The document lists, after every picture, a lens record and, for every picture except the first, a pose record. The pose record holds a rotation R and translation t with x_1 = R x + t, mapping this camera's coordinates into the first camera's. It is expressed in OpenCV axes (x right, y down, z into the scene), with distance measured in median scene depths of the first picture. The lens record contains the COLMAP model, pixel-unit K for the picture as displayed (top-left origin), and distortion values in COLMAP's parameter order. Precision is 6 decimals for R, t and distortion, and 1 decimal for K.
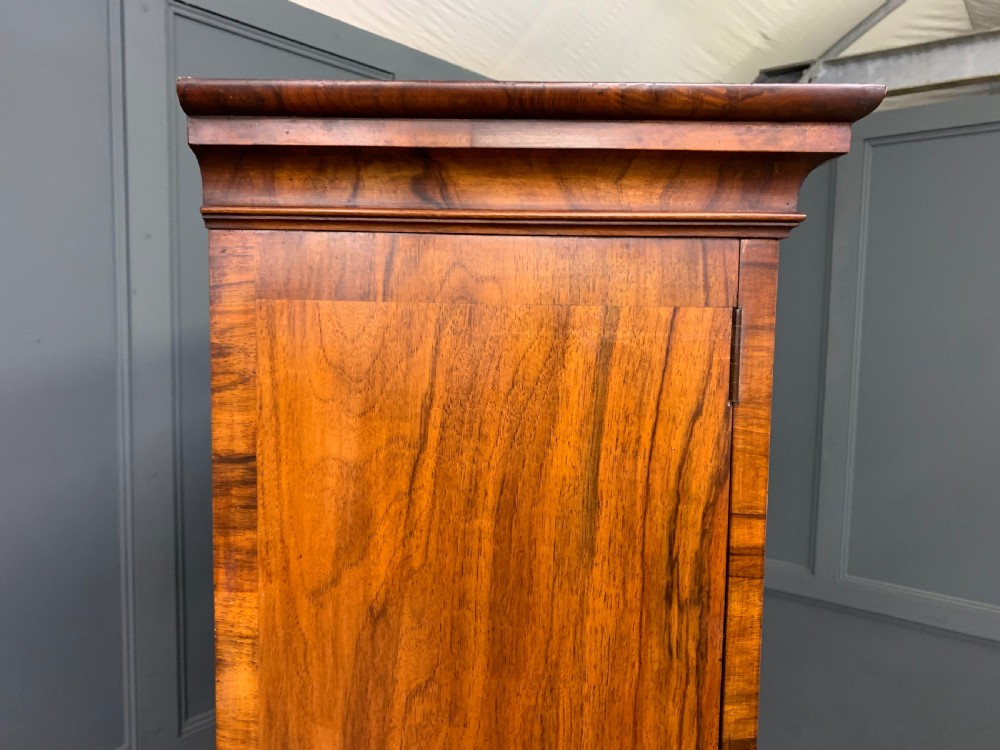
lens RADIAL K [[776.4, 0, 496.2], [0, 776.4, 372.2], [0, 0, 1]] dist [0.032234, -0.026958]
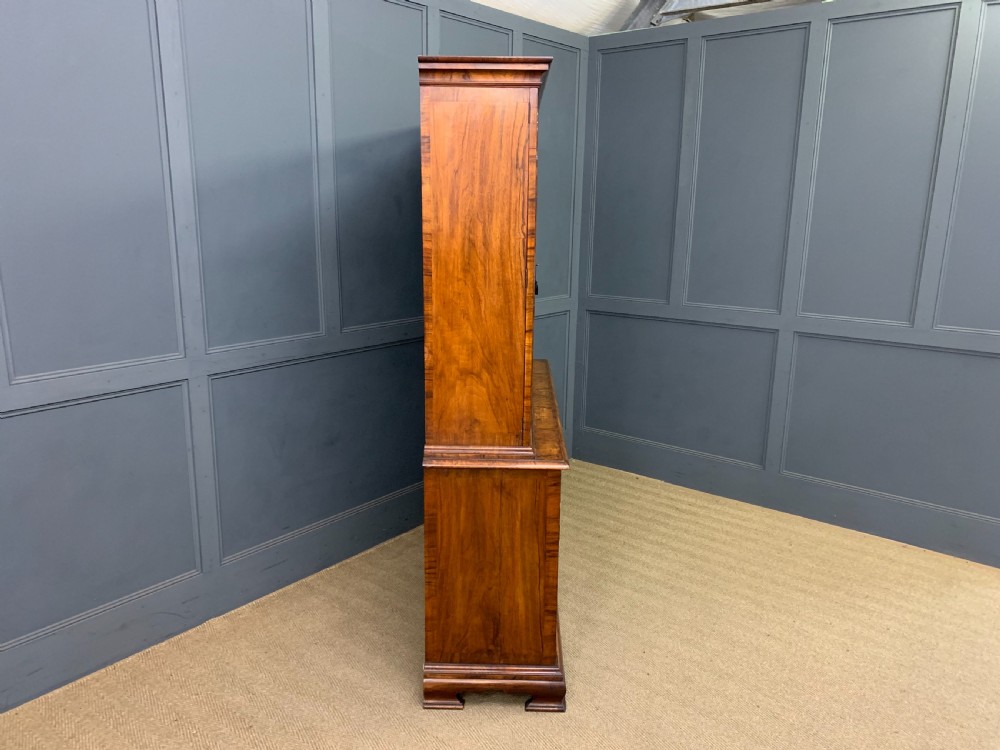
lens RADIAL K [[776.4, 0, 501.6], [0, 776.4, 386.3], [0, 0, 1]] dist [0.032234, -0.026958]
pose [[0.999827, -0.010866, 0.015093, 0.041306], [0.008220, 0.986185, 0.165446, 0.829719], [-0.016682, -0.165293, 0.986103, -3.962190]]
